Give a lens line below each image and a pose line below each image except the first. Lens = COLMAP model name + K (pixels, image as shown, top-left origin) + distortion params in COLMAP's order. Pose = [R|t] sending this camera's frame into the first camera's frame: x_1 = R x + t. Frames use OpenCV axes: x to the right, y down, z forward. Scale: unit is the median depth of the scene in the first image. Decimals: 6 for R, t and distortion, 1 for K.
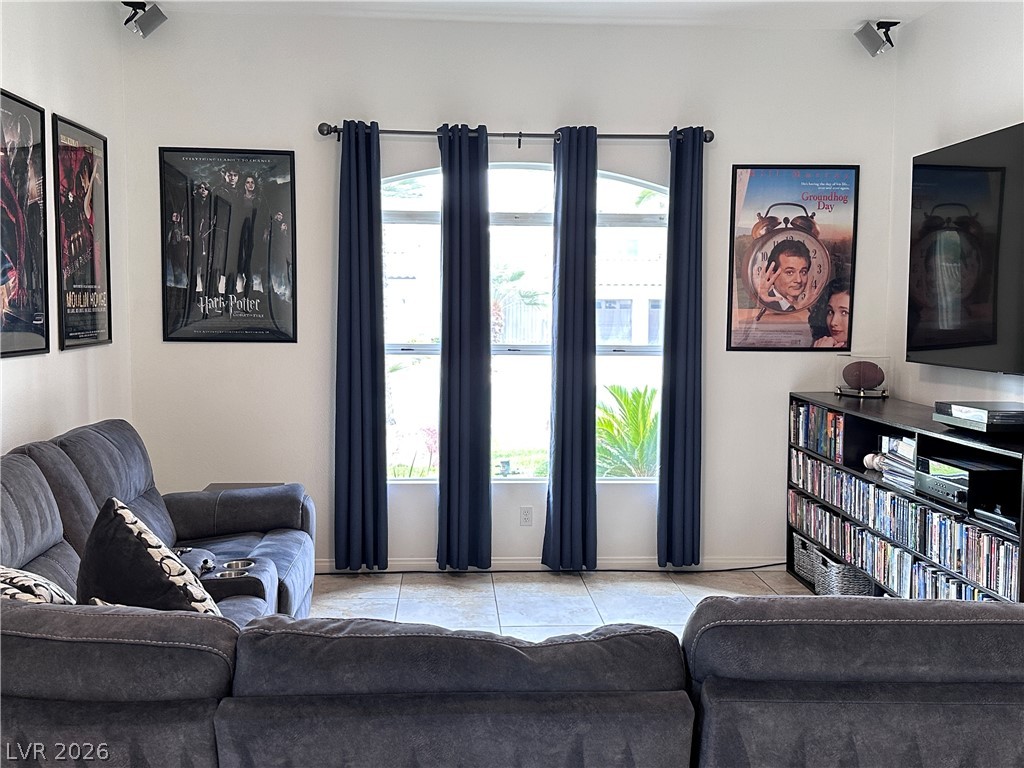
lens RADIAL K [[1042.4, 0, 512.0], [0, 1042.4, 384.0], [0, 0, 1]] dist [0.213415, -0.466598]
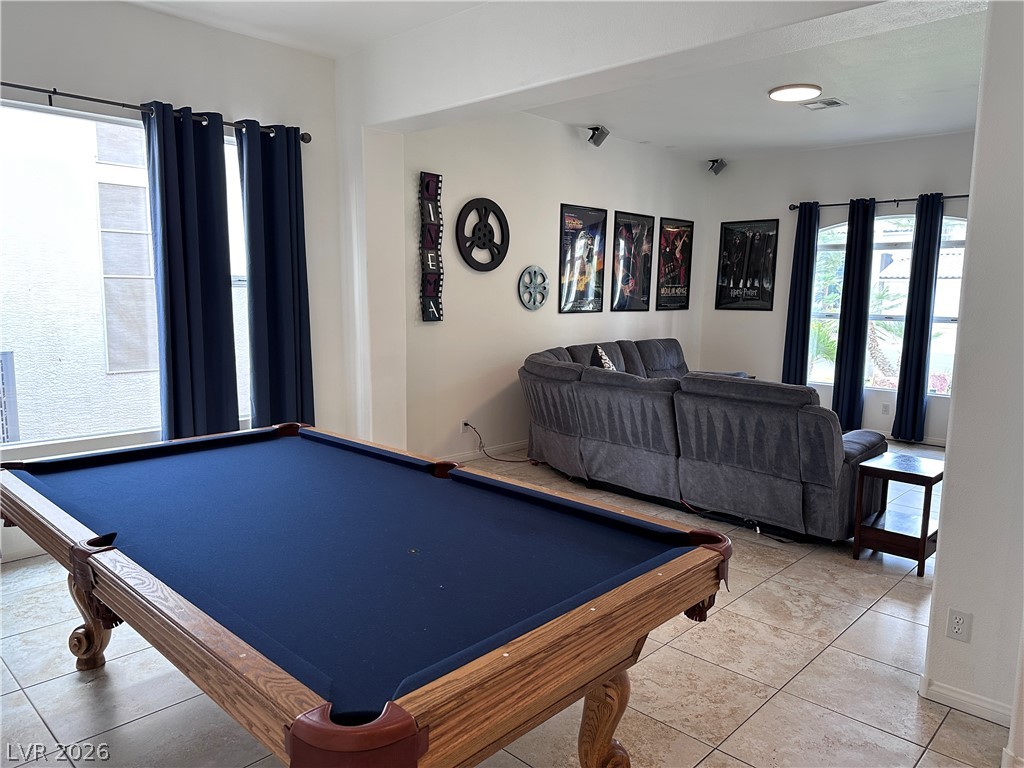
lens RADIAL K [[708.6, 0, 512.0], [0, 708.6, 384.0], [0, 0, 1]] dist [0.163076, -0.296103]
pose [[0.674991, 0.098484, -0.731224, 0.513150], [-0.066960, 0.995139, 0.072218, 0.036504], [0.734781, 0.000216, 0.678304, -0.353596]]
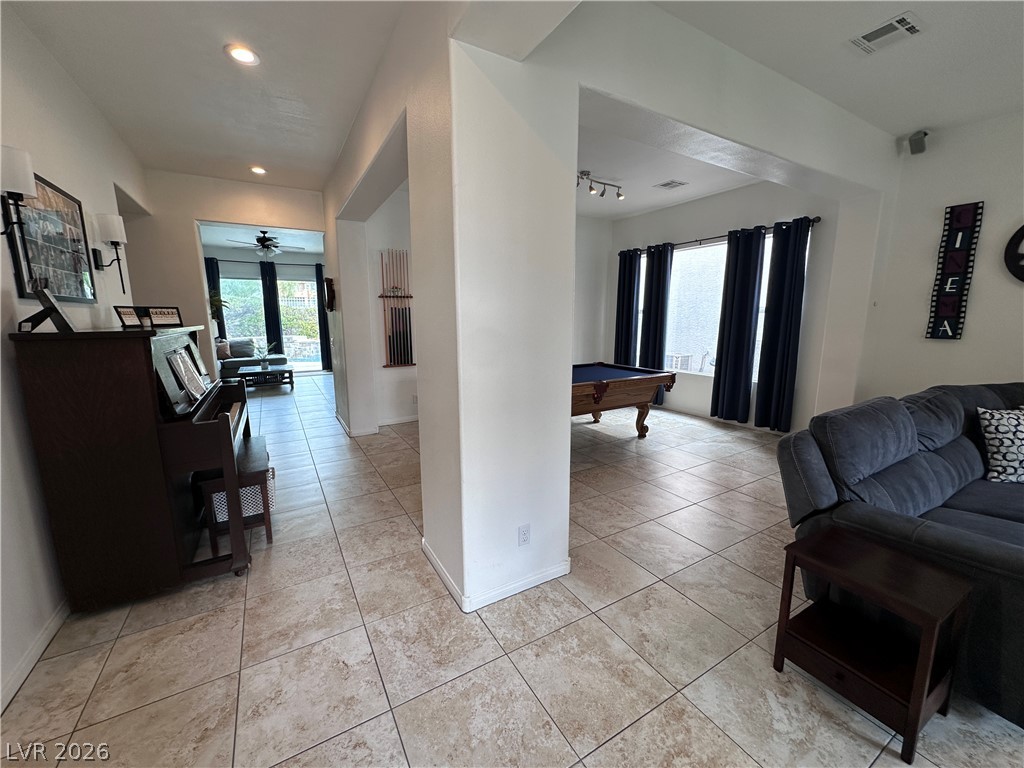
lens RADIAL K [[407.8, 0, 512.0], [0, 407.8, 384.0], [0, 0, 1]] dist [0.000548, -0.000234]
pose [[-0.891829, 0.070635, -0.446824, 0.586199], [-0.038466, 0.972316, 0.230482, -0.024971], [0.450734, 0.222738, -0.864423, 0.514454]]
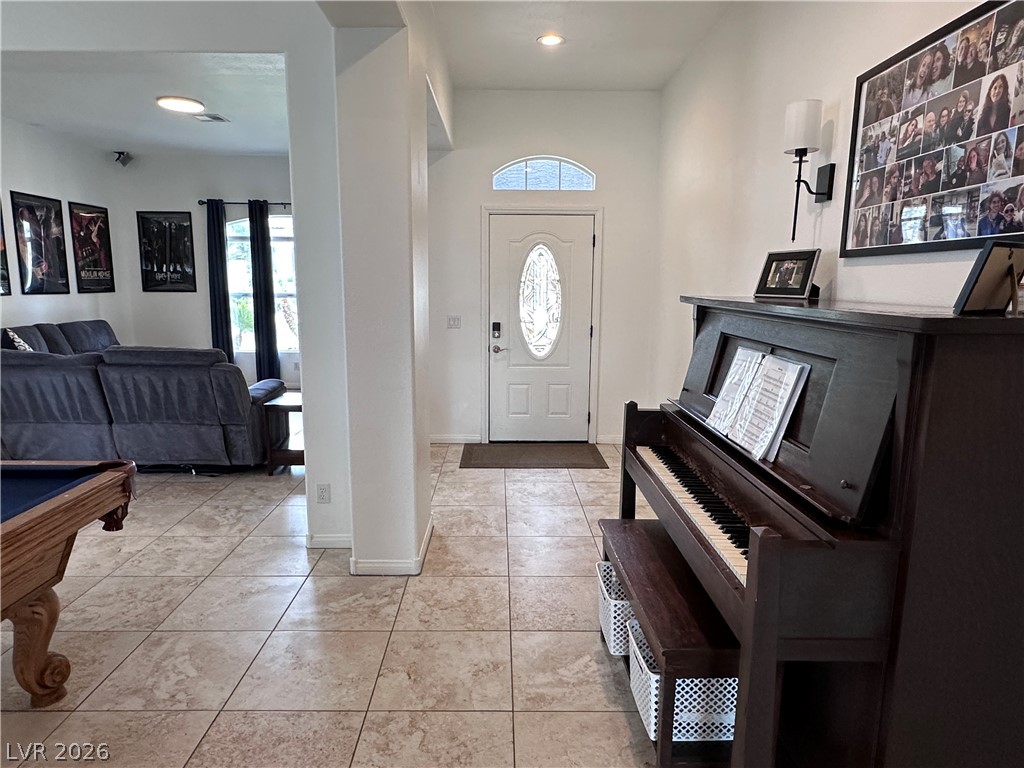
lens RADIAL K [[625.8, 0, 506.8], [0, 625.8, 387.7], [0, 0, 1]] dist [-0.003261, 0.000491]
pose [[0.998587, 0.009059, -0.052355, 0.589575], [-0.004352, 0.995993, 0.089328, 0.048190], [0.052954, -0.088974, 0.994625, -0.410660]]
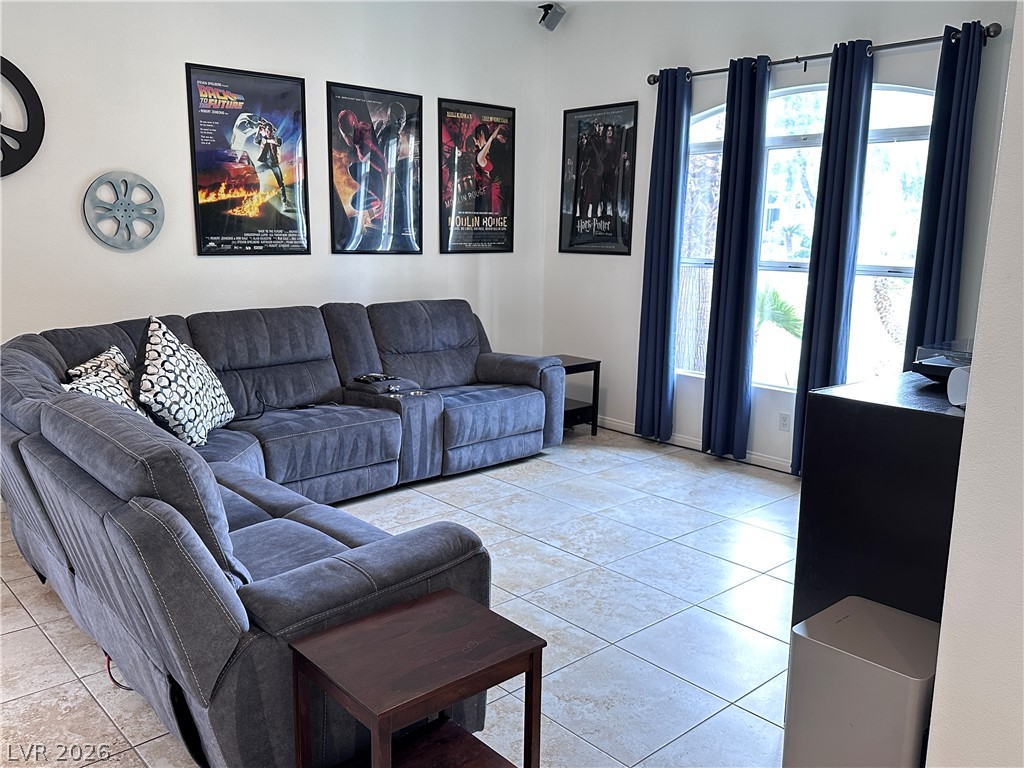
lens RADIAL K [[840.2, 0, 512.0], [0, 840.2, 384.0], [0, 0, 1]] dist [0.182094, -0.363430]
pose [[0.623648, 0.144085, -0.768311, 0.532139], [-0.070132, 0.989215, 0.128586, -0.006810], [0.778553, -0.026309, 0.627027, 0.235417]]
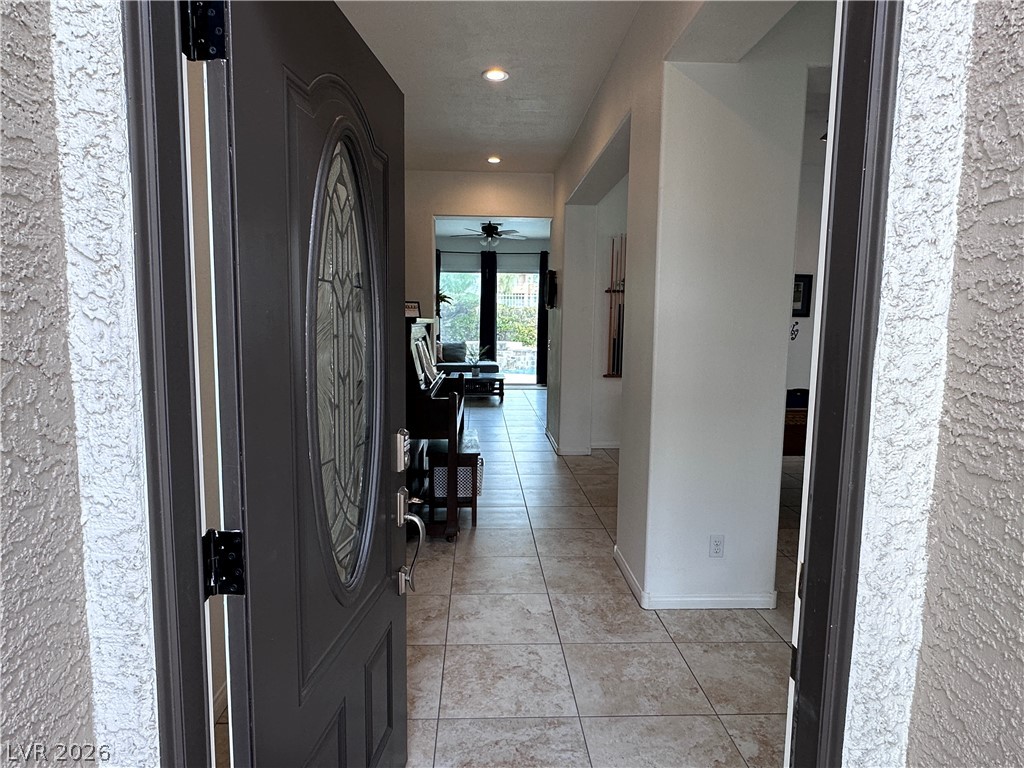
lens RADIAL K [[625.8, 0, 506.8], [0, 625.8, 387.7], [0, 0, 1]] dist [-0.003261, 0.000491]
pose [[-0.999612, -0.021812, 0.017326, 0.589365], [-0.018189, 0.982180, 0.187063, -0.030981], [-0.021097, 0.186675, -0.982195, 0.725595]]
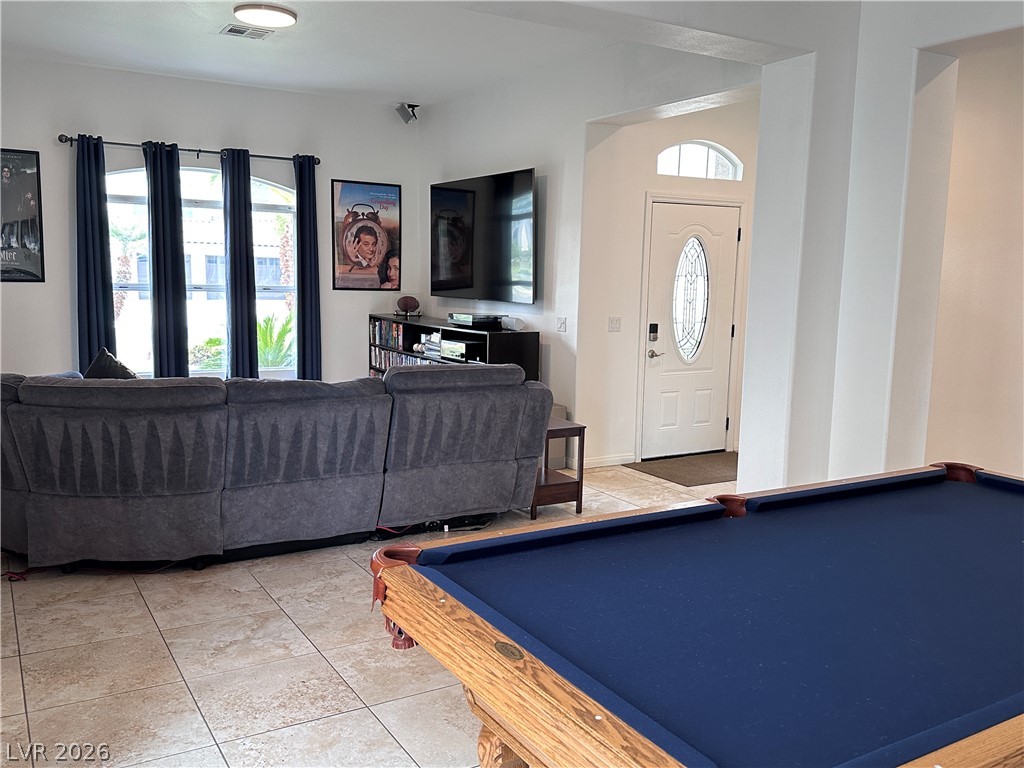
lens RADIAL K [[879.4, 0, 512.0], [0, 879.4, 384.0], [0, 0, 1]] dist [0.191127, -0.363928]
pose [[0.888528, -0.047471, 0.456361, -0.207888], [0.019862, 0.997681, 0.065107, 0.033928], [-0.458393, -0.048785, 0.887410, -0.428836]]
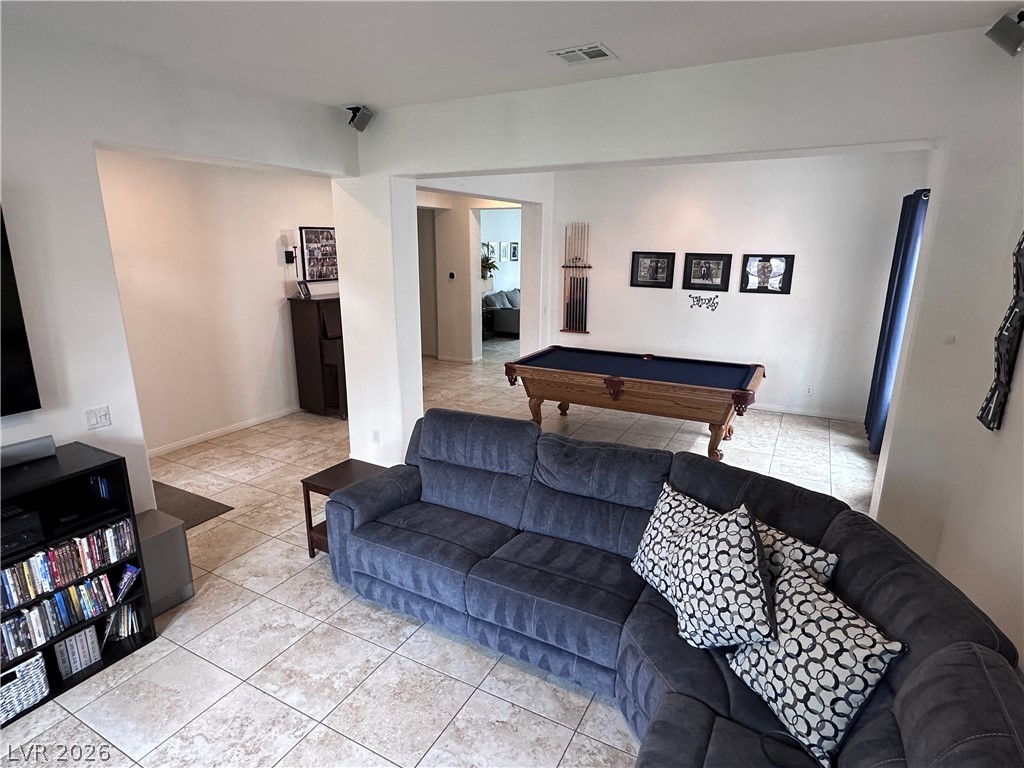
lens RADIAL K [[565.6, 0, 506.6], [0, 565.6, 386.9], [0, 0, 1]] dist [0.000758, -0.000027]
pose [[-0.845663, -0.144287, 0.513843, -0.215350], [0.030736, 0.948000, 0.316783, -0.158460], [-0.532831, 0.283686, -0.797254, 0.813873]]
